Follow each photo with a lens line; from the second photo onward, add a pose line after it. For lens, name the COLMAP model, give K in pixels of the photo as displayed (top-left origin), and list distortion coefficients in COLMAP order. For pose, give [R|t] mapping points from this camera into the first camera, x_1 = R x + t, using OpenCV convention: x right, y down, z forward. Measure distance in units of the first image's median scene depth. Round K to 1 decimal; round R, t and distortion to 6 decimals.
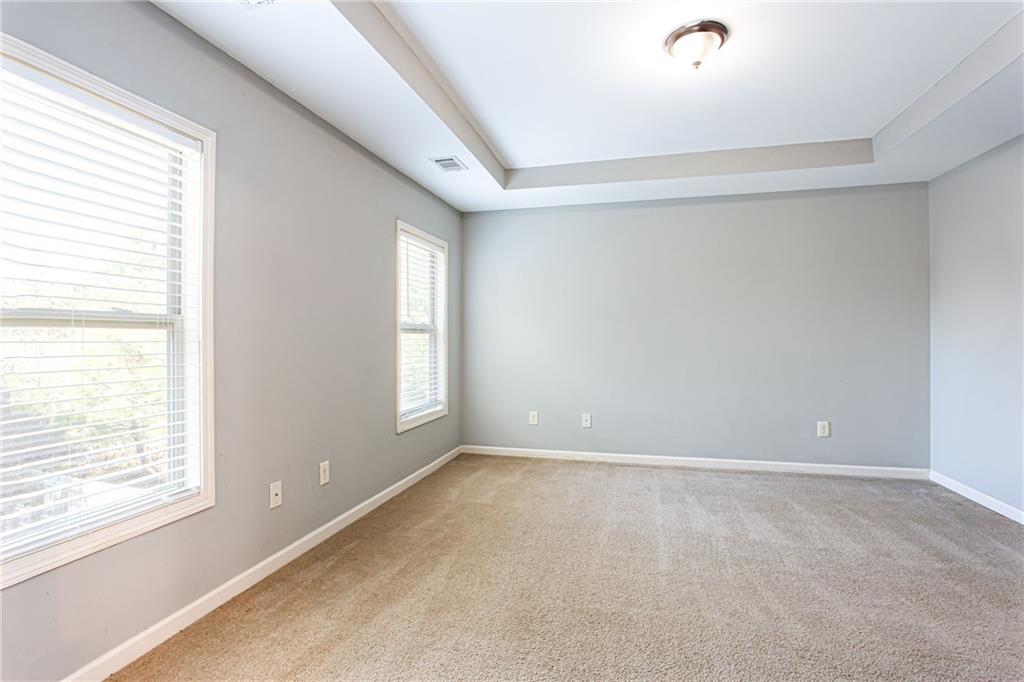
lens RADIAL K [[504.4, 0, 500.0], [0, 504.4, 340.8], [0, 0, 1]] dist [-0.076603, 0.037303]
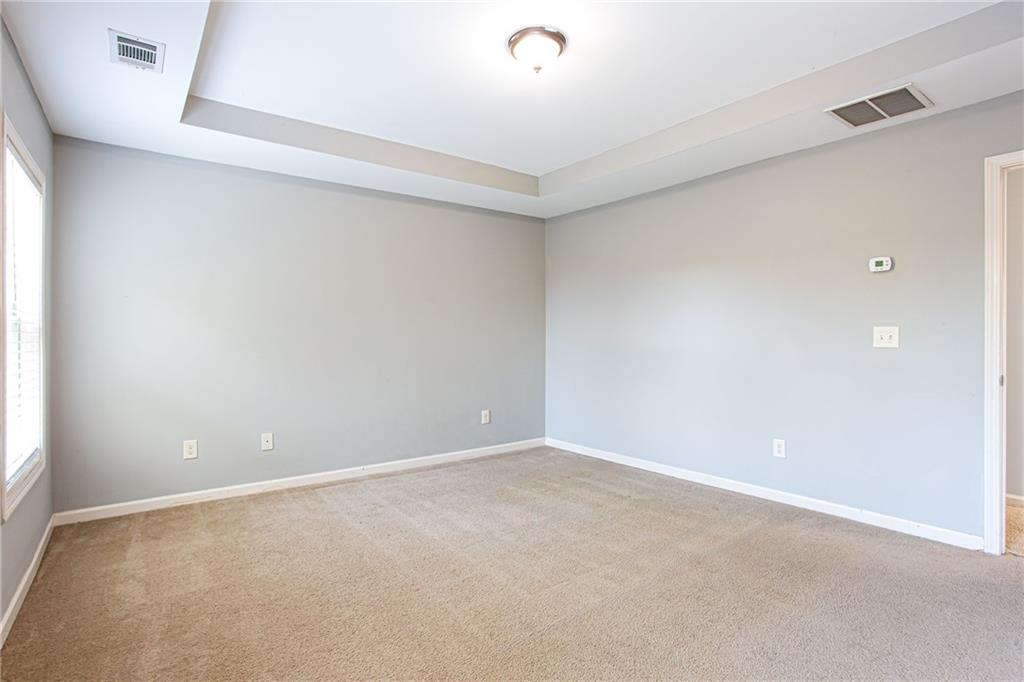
lens RADIAL K [[504.4, 0, 500.0], [0, 504.4, 340.8], [0, 0, 1]] dist [-0.076603, 0.037303]
pose [[0.605313, -0.005939, 0.795965, -0.291095], [0.006726, 0.999975, 0.002347, -0.001905], [-0.795959, 0.003933, 0.605338, 0.281527]]
